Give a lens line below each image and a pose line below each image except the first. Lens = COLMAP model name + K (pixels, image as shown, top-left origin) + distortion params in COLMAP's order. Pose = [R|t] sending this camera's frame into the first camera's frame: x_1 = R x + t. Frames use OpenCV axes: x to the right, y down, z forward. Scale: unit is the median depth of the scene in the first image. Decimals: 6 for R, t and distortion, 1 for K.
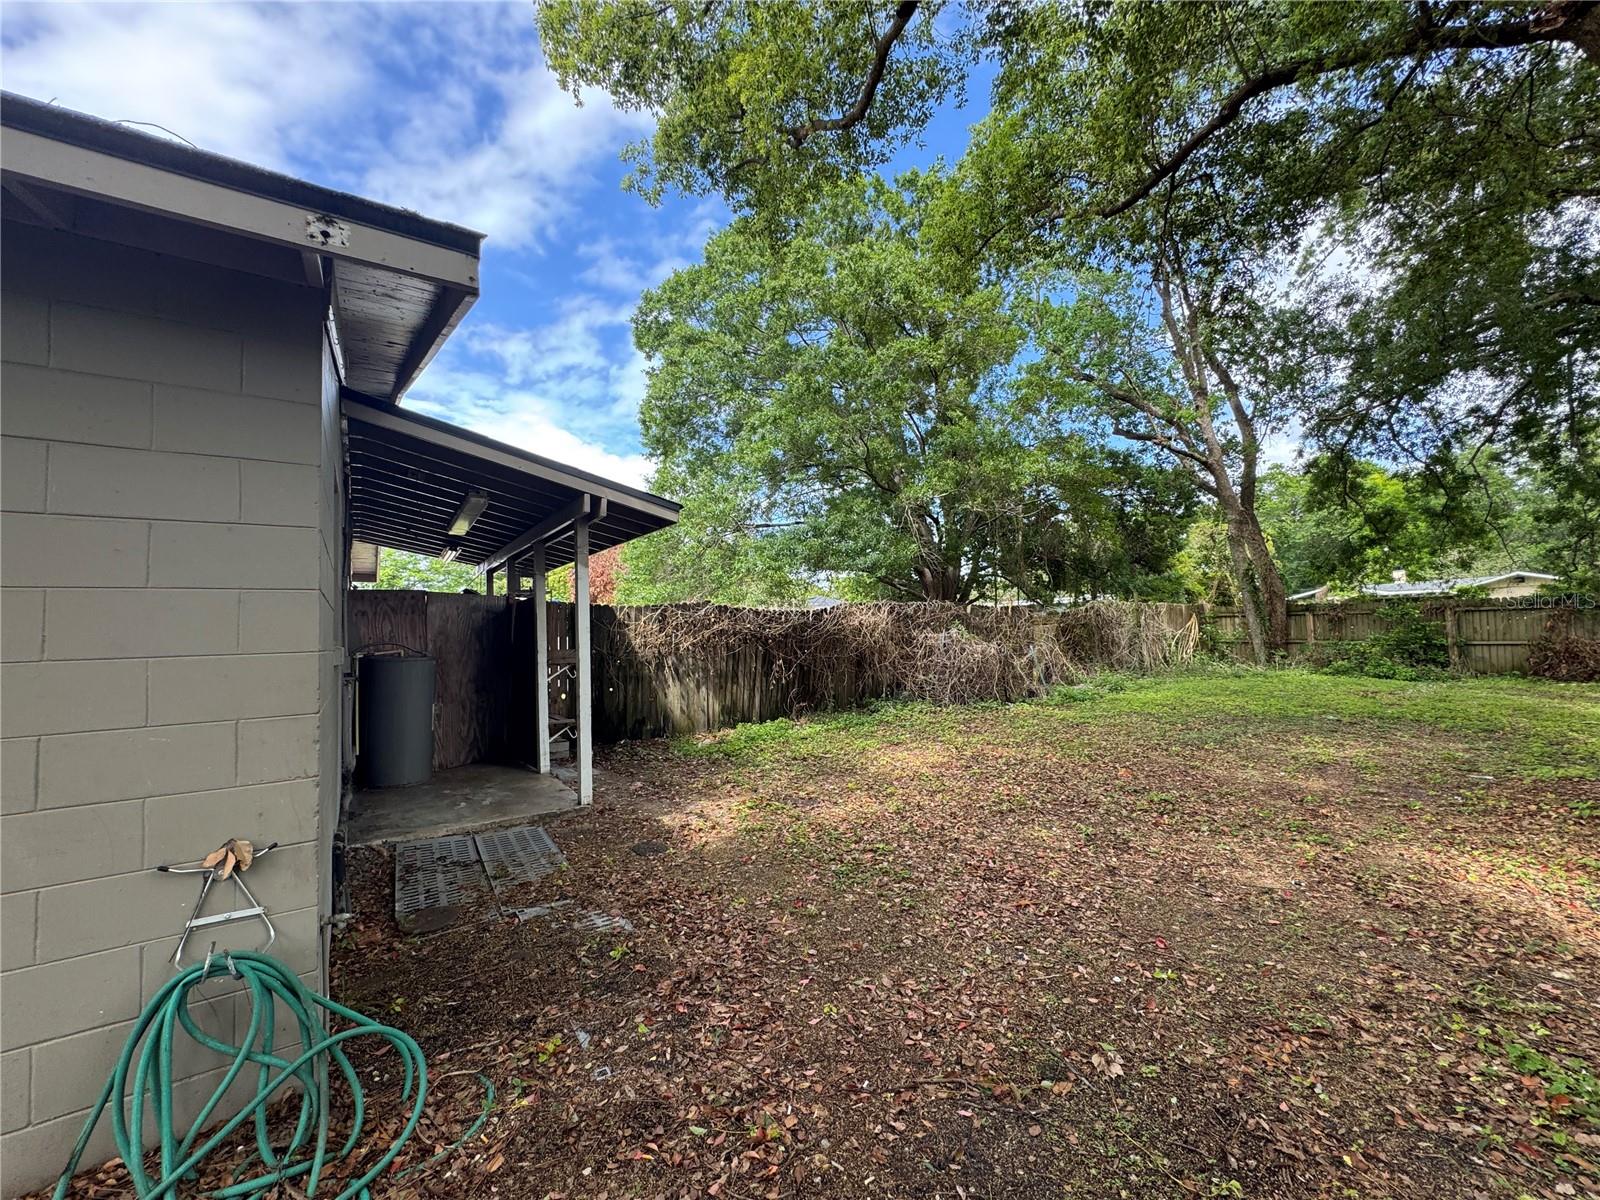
lens RADIAL K [[641.5, 0, 794.0], [0, 641.5, 600.7], [0, 0, 1]] dist [-0.004486, 0.000880]
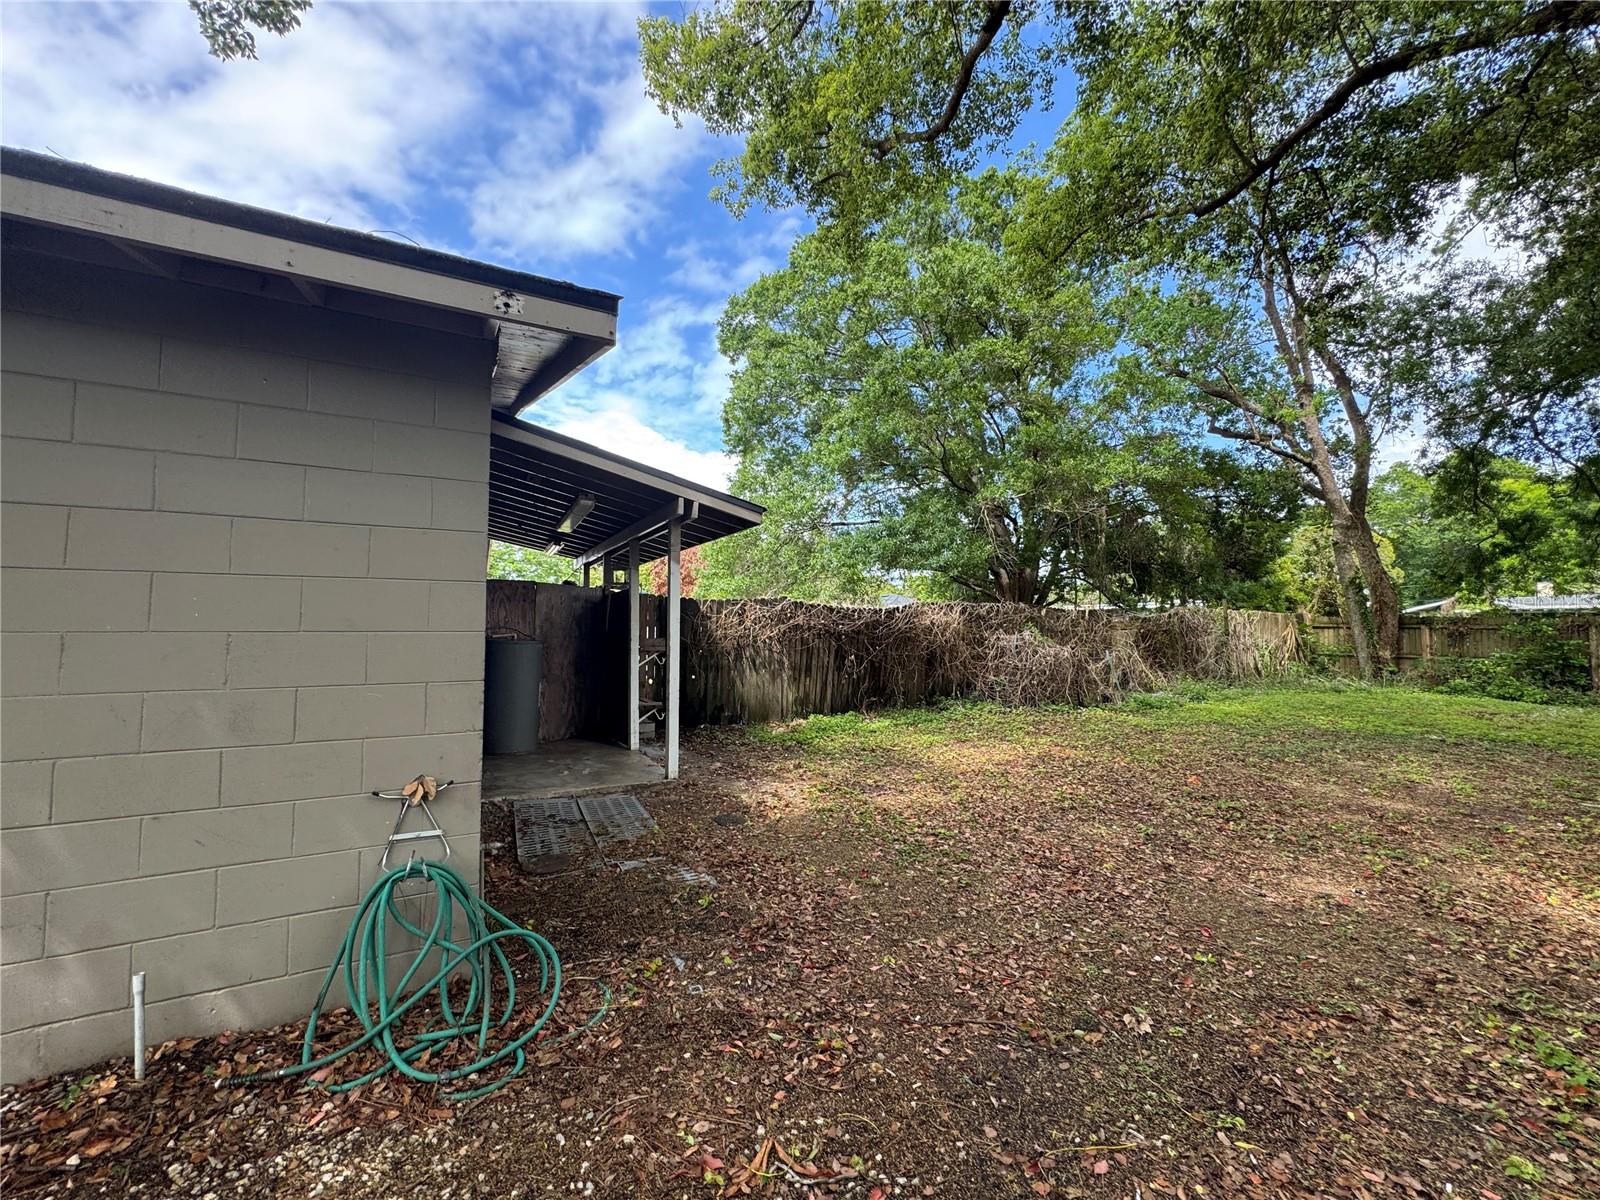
lens RADIAL K [[641.5, 0, 794.8], [0, 641.5, 599.4], [0, 0, 1]] dist [-0.004486, 0.000880]
pose [[0.993326, 0.027003, -0.112135, 0.000020], [-0.026562, 0.999632, 0.005428, -0.002692], [0.112240, -0.002413, 0.993678, -0.078173]]
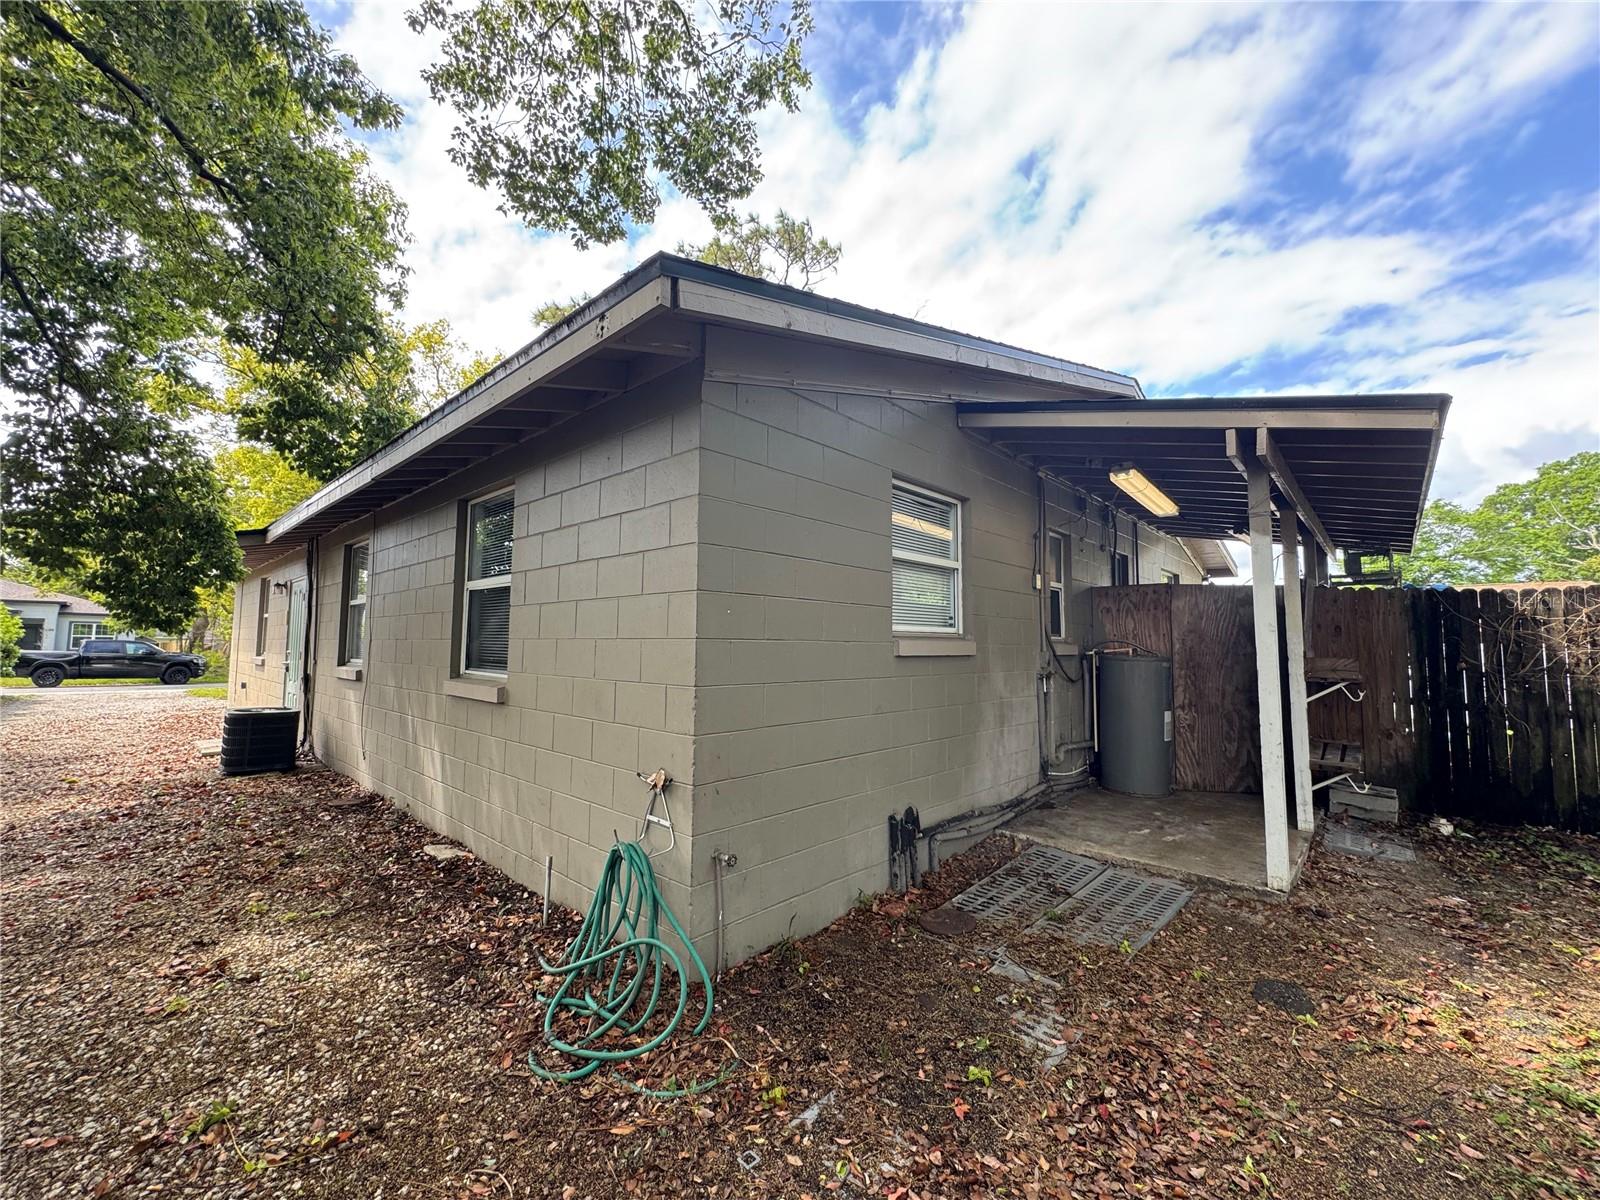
lens RADIAL K [[641.5, 0, 805.7], [0, 641.5, 600.3], [0, 0, 1]] dist [-0.004486, 0.000880]
pose [[0.218194, -0.033686, -0.975324, 0.245415], [0.034010, 0.999059, -0.026897, 0.019191], [0.975313, -0.027302, 0.219135, 0.409387]]
